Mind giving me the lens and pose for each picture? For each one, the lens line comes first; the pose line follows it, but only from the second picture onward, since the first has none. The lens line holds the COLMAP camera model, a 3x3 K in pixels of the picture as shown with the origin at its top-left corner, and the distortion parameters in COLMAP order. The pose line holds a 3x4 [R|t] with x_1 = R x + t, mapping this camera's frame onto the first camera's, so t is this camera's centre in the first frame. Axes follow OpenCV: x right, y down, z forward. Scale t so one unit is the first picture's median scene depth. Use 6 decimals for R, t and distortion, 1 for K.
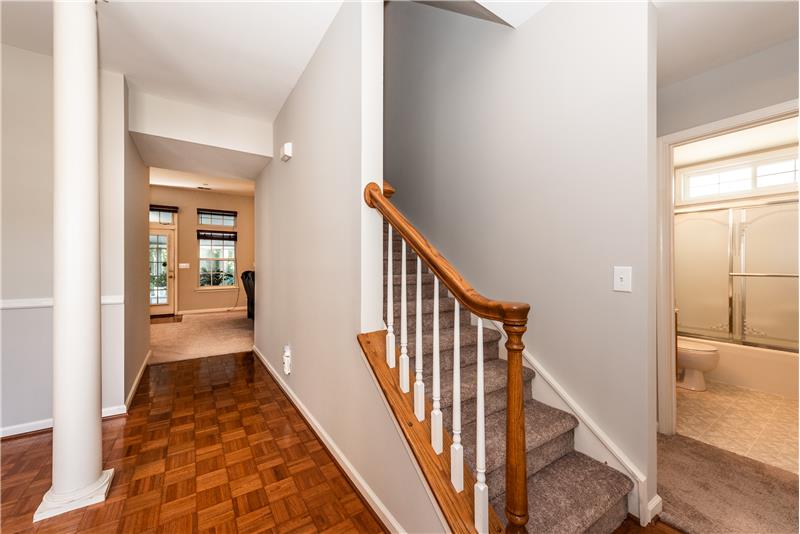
lens RADIAL K [[314.8, 0, 395.2], [0, 314.8, 263.4], [0, 0, 1]] dist [0.003117, 0.000528]
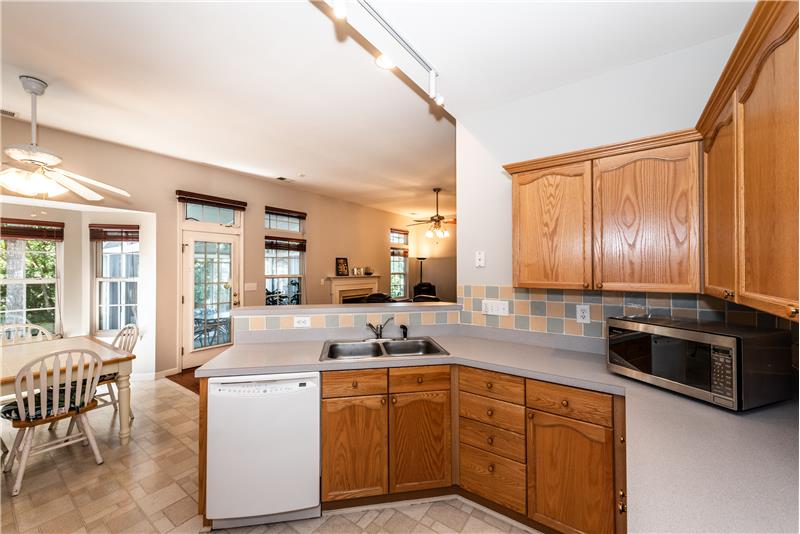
lens RADIAL K [[314.8, 0, 400.3], [0, 314.8, 266.3], [0, 0, 1]] dist [0.003117, 0.000528]
pose [[0.933398, 0.008458, 0.358744, -0.602161], [-0.007464, 0.999964, -0.004154, -0.037987], [-0.358766, 0.001200, 0.933427, 0.231637]]
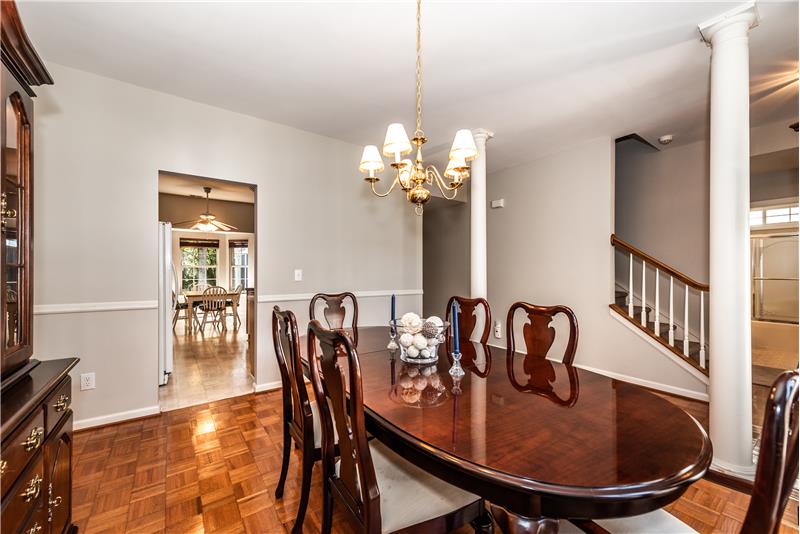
lens RADIAL K [[314.8, 0, 402.2], [0, 314.8, 270.9], [0, 0, 1]] dist [0.003117, 0.000528]
pose [[0.999187, 0.002224, 0.040249, -0.330555], [-0.002394, 0.999988, 0.004178, -0.002855], [-0.040239, -0.004271, 0.999181, -0.227252]]
